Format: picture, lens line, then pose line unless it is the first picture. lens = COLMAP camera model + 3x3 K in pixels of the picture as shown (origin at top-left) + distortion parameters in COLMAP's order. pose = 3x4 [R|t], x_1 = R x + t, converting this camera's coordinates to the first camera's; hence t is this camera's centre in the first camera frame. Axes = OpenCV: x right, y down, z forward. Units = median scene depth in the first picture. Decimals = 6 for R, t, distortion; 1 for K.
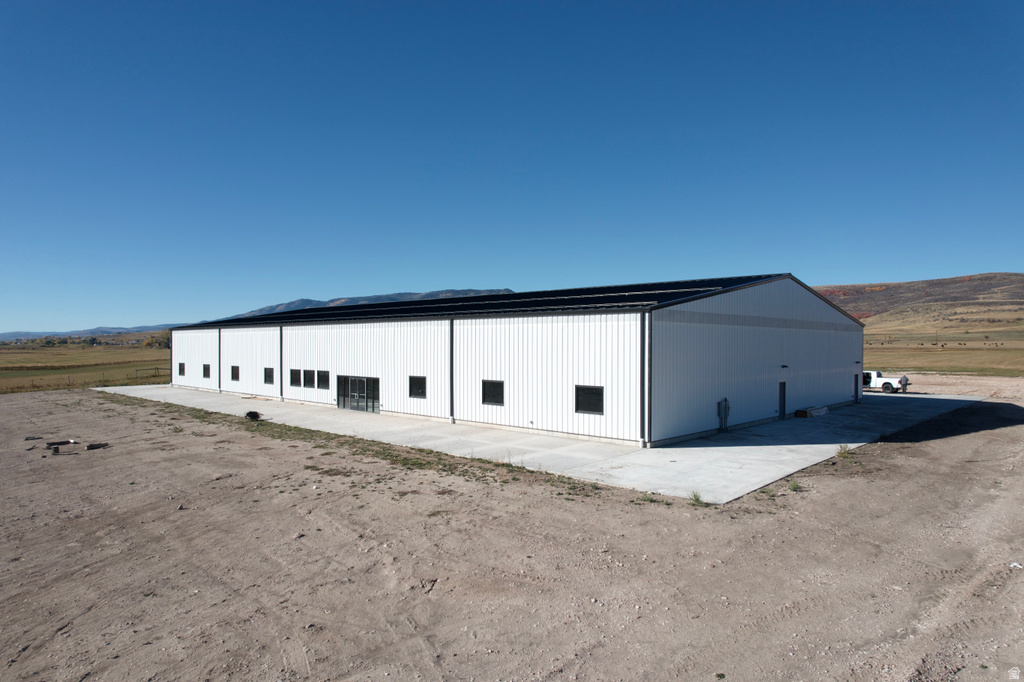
lens RADIAL K [[657.3, 0, 509.8], [0, 657.3, 345.8], [0, 0, 1]] dist [-0.076888, 0.072969]
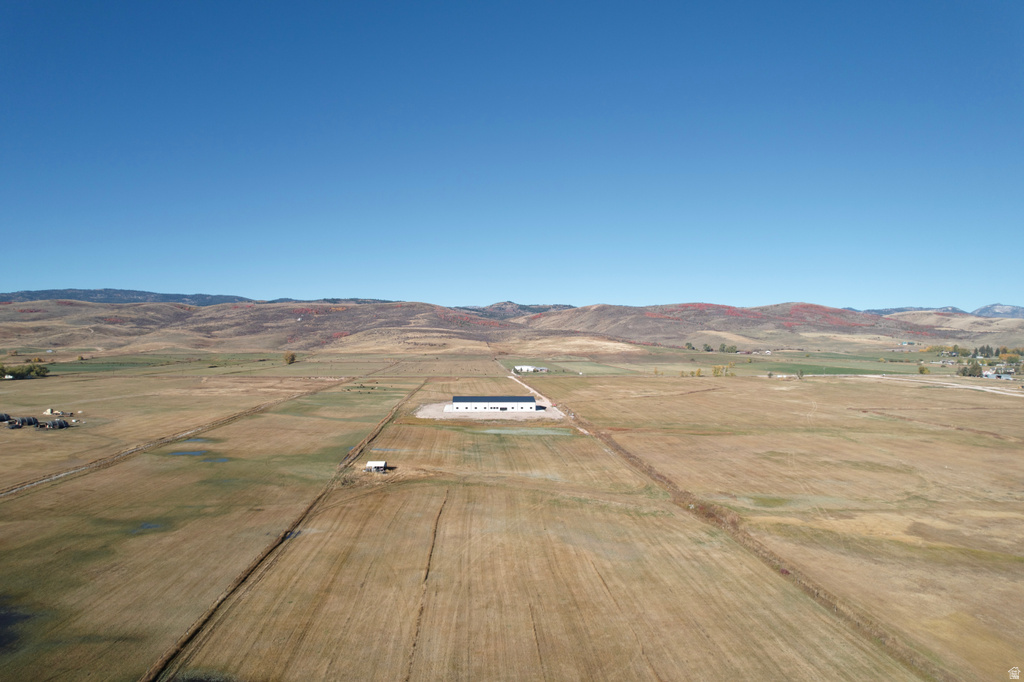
lens RADIAL K [[657.3, 0, 509.8], [0, 657.3, 345.8], [0, 0, 1]] dist [-0.076888, 0.072969]
pose [[0.679156, 0.001051, 0.733993, -6.702109], [-0.001766, 0.999998, 0.000203, -0.798916], [-0.733991, -0.001434, 0.679157, -5.265079]]
